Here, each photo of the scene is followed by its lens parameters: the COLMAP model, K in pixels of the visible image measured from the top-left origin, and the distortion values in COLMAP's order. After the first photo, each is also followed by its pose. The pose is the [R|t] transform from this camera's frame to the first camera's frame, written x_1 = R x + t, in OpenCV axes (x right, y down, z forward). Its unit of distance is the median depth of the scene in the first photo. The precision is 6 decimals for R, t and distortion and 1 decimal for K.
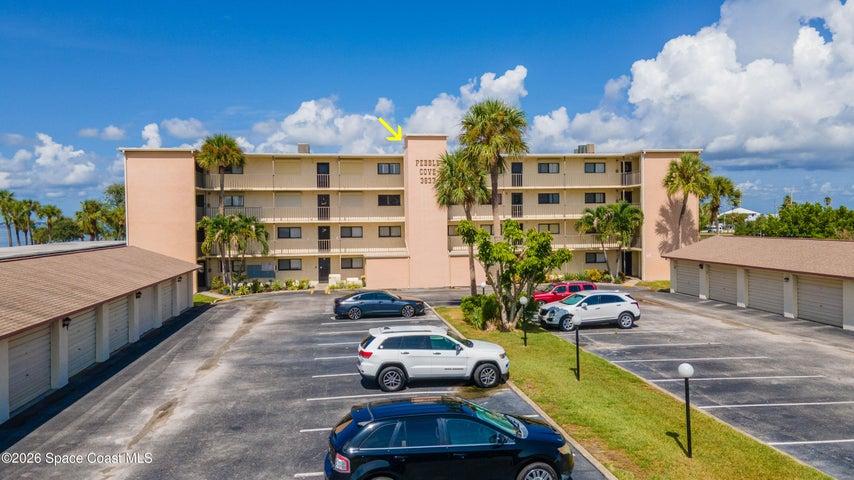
lens RADIAL K [[623.6, 0, 437.9], [0, 623.6, 236.9], [0, 0, 1]] dist [-0.042159, 0.087094]
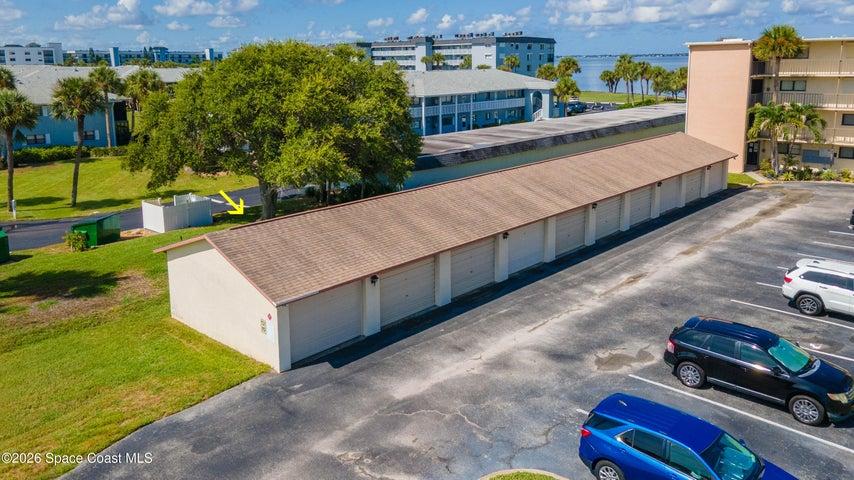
lens RADIAL K [[639.1, 0, 426.1], [0, 639.1, 165.6], [0, 0, 1]] dist [0.038377, 0.004058]
pose [[0.590374, 0.133140, -0.796073, 0.201533], [-0.011507, 0.987589, 0.156637, -0.100120], [0.807047, -0.083315, 0.584579, -0.134802]]
